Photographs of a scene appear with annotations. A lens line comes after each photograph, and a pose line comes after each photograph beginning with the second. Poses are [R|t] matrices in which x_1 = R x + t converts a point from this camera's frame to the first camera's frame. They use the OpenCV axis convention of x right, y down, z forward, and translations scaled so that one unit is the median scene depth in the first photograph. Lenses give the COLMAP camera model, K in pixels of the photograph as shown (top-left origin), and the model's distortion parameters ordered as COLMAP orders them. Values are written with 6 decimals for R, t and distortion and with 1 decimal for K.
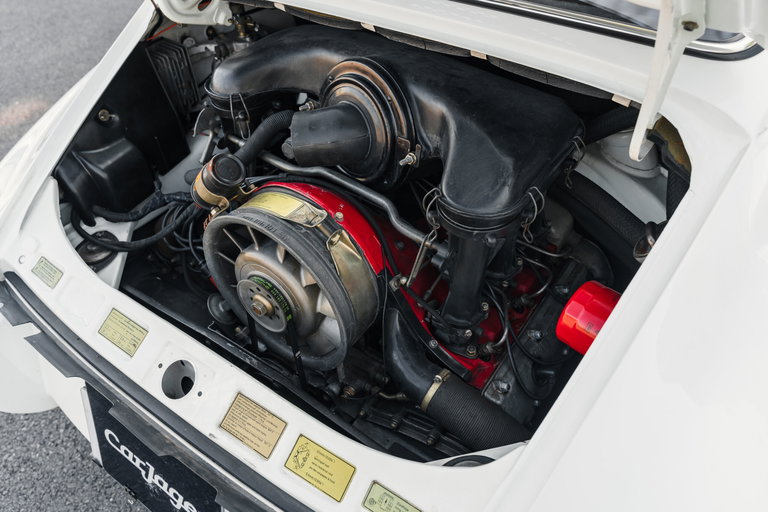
lens RADIAL K [[563.7, 0, 384.0], [0, 563.7, 256.0], [0, 0, 1]] dist [0.005970, -0.030173]
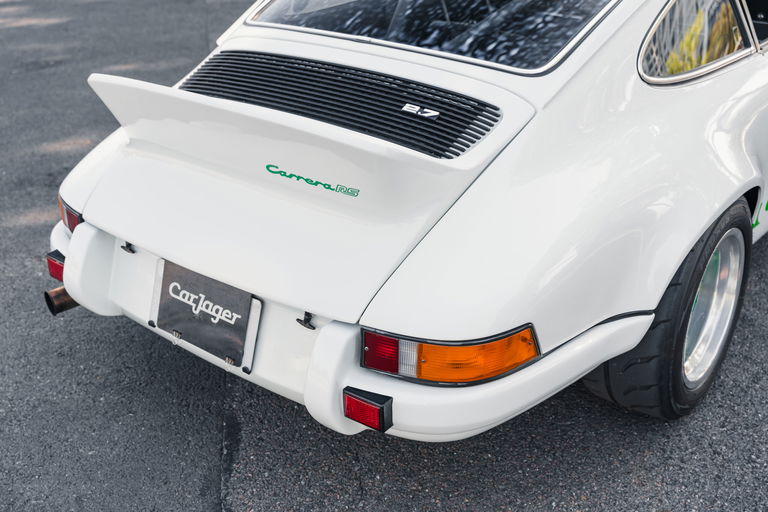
lens RADIAL K [[896.7, 0, 367.9], [0, 896.7, 257.1], [0, 0, 1]] dist [0.000578, -0.003452]
pose [[0.998017, 0.057068, -0.026556, 0.121494], [-0.062485, 0.949125, -0.308639, 1.012596], [0.007591, 0.309687, 0.950808, -1.456787]]
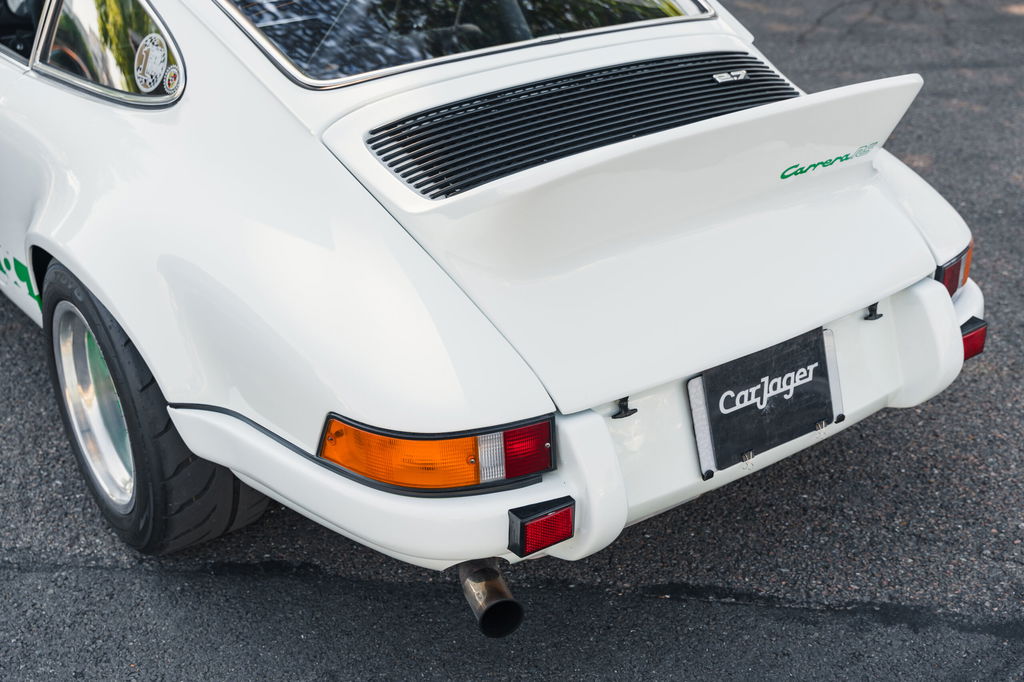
lens RADIAL K [[1248.7, 0, 512.0], [0, 1248.7, 341.0], [0, 0, 1]] dist [-0.018715, 0.007626]
pose [[0.336741, -0.376084, 0.863230, -2.802191], [0.669897, 0.739940, 0.061047, -0.206663], [-0.661697, 0.557719, 0.501106, -0.021783]]
